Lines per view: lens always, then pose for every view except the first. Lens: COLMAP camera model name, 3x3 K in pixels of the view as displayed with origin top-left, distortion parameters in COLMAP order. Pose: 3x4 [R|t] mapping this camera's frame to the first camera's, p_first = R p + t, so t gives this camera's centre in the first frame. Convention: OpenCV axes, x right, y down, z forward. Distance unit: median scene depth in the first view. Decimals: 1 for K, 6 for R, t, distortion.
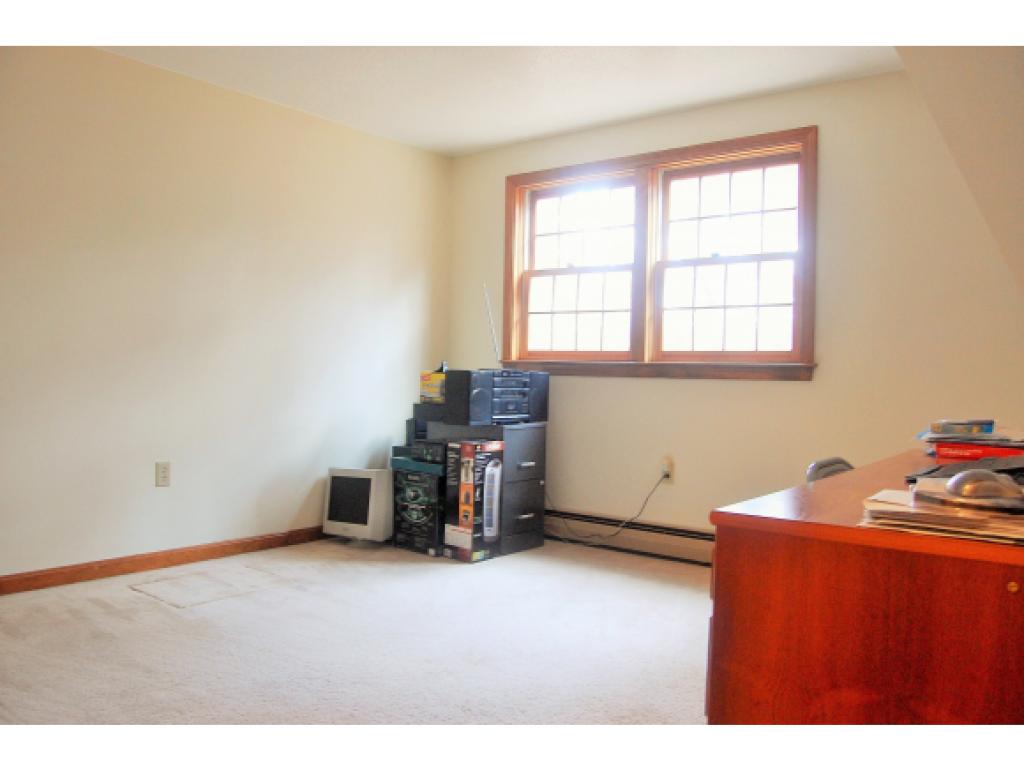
lens RADIAL K [[803.8, 0, 514.8], [0, 803.8, 382.1], [0, 0, 1]] dist [-0.092620, 0.037000]
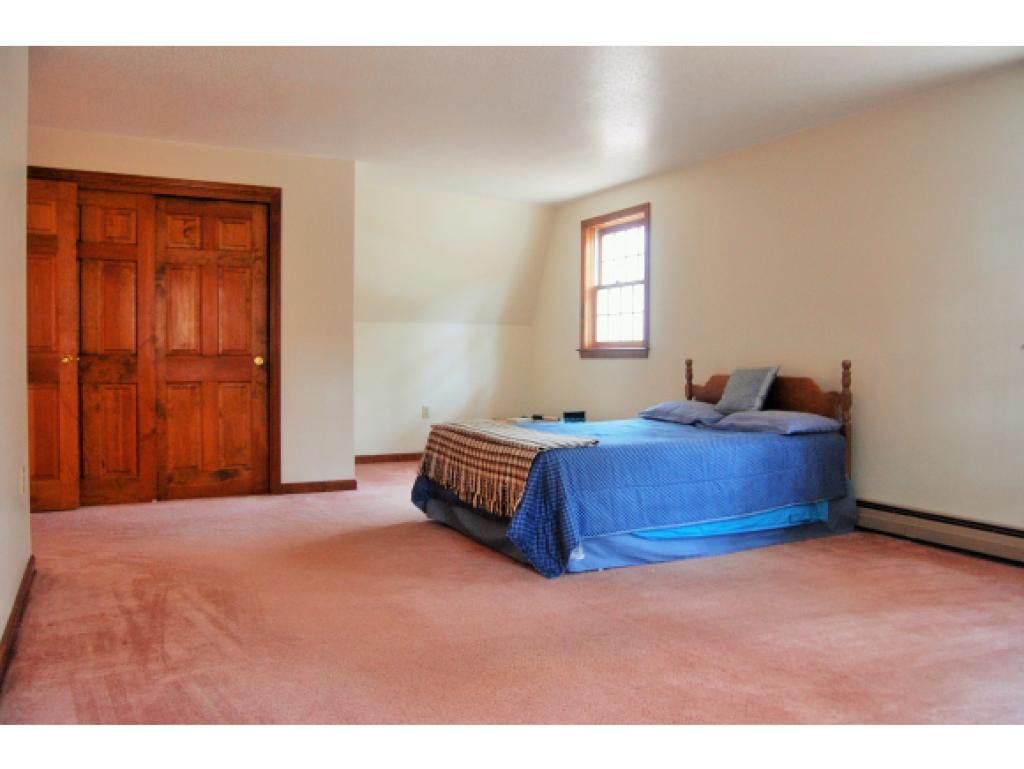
lens RADIAL K [[803.8, 0, 510.6], [0, 803.8, 384.1], [0, 0, 1]] dist [-0.092620, 0.037000]
pose [[0.907092, 0.005702, -0.420895, 0.501301], [0.001999, 0.999839, 0.017853, 0.012778], [0.420929, -0.017036, 0.906934, -0.384454]]
